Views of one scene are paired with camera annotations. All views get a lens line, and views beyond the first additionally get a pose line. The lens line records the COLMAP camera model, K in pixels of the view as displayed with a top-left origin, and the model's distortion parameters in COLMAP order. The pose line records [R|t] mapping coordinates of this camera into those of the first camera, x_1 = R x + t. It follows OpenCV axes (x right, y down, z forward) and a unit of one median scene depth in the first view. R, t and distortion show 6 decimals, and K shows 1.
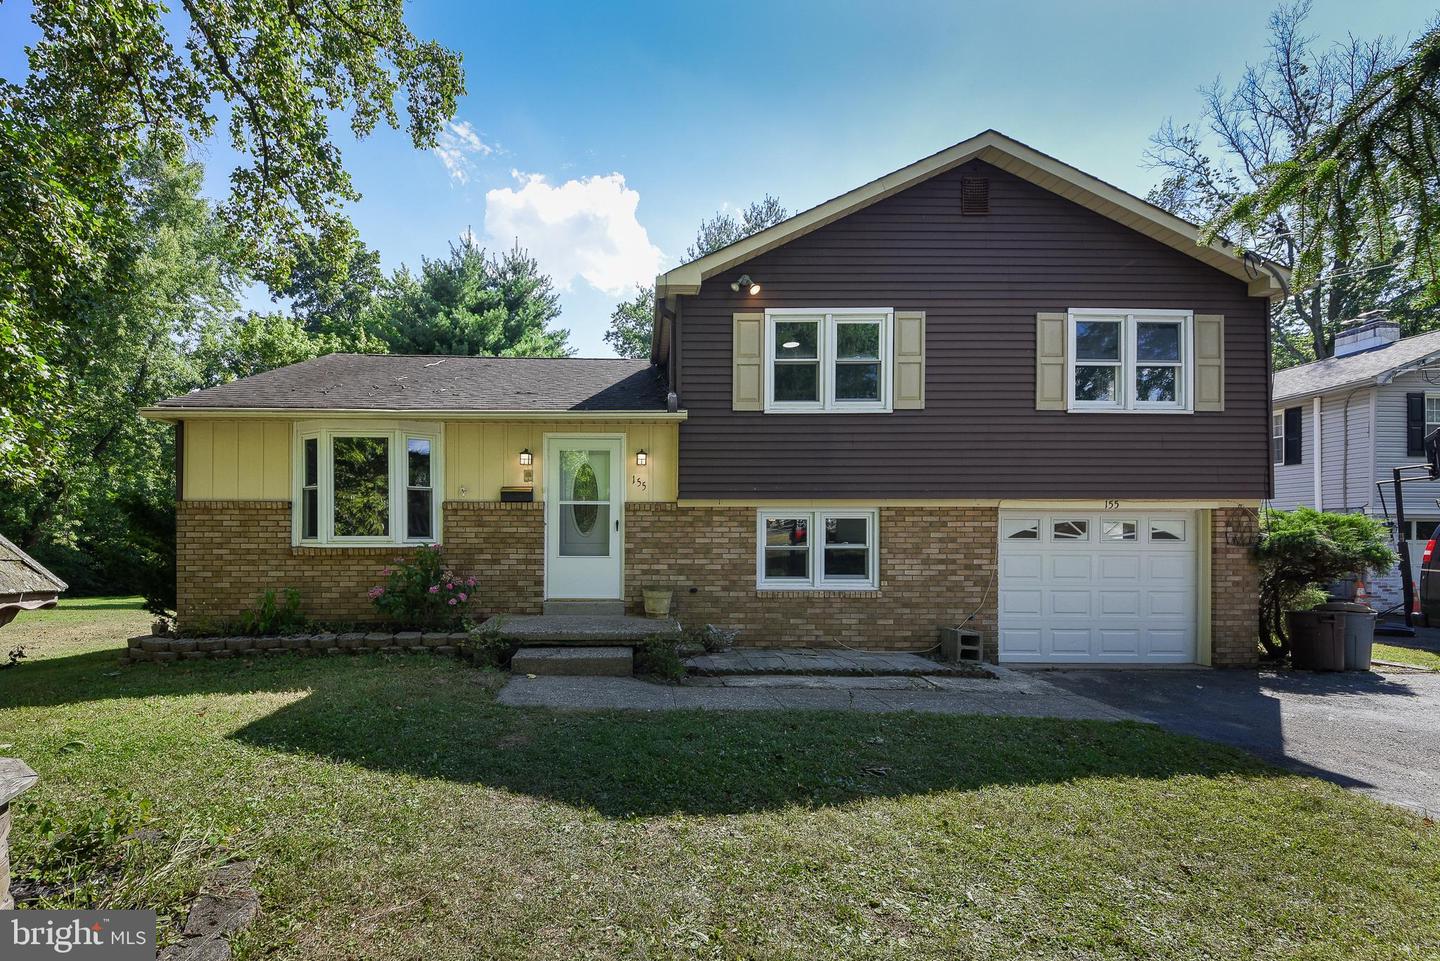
lens RADIAL K [[685.3, 0, 719.5], [0, 685.3, 530.3], [0, 0, 1]] dist [-0.000241, -0.000311]
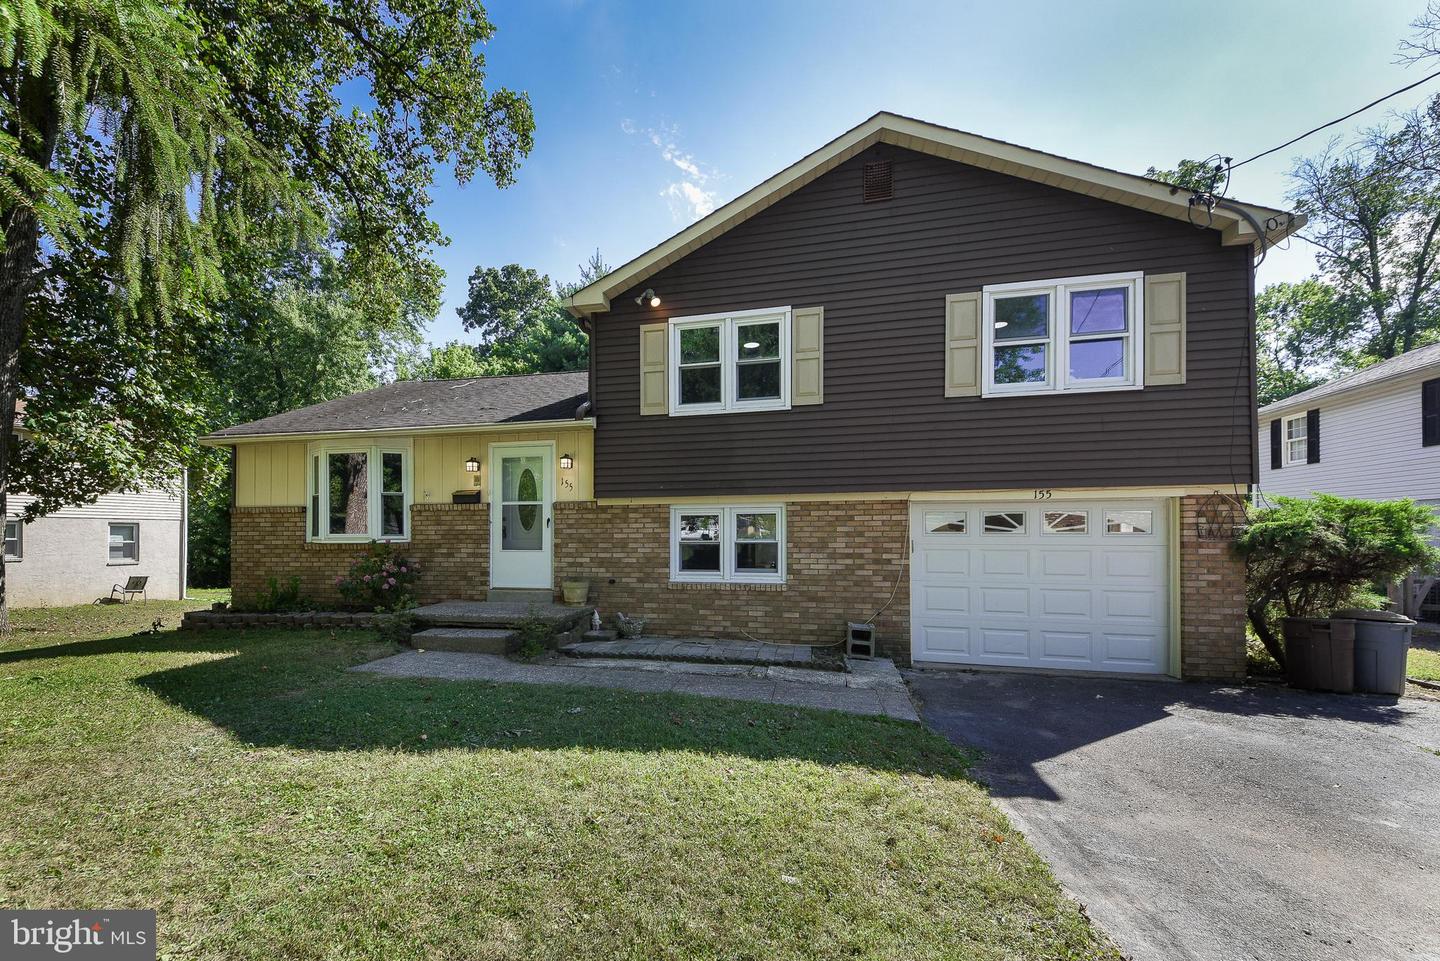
lens RADIAL K [[691.8, 0, 720.8], [0, 691.8, 523.7], [0, 0, 1]] dist [0.038436, -0.000405]
pose [[0.961753, -0.010106, -0.273731, 0.430062], [0.007971, 0.999929, -0.008909, 0.006630], [0.273801, 0.006386, 0.961765, -0.016405]]
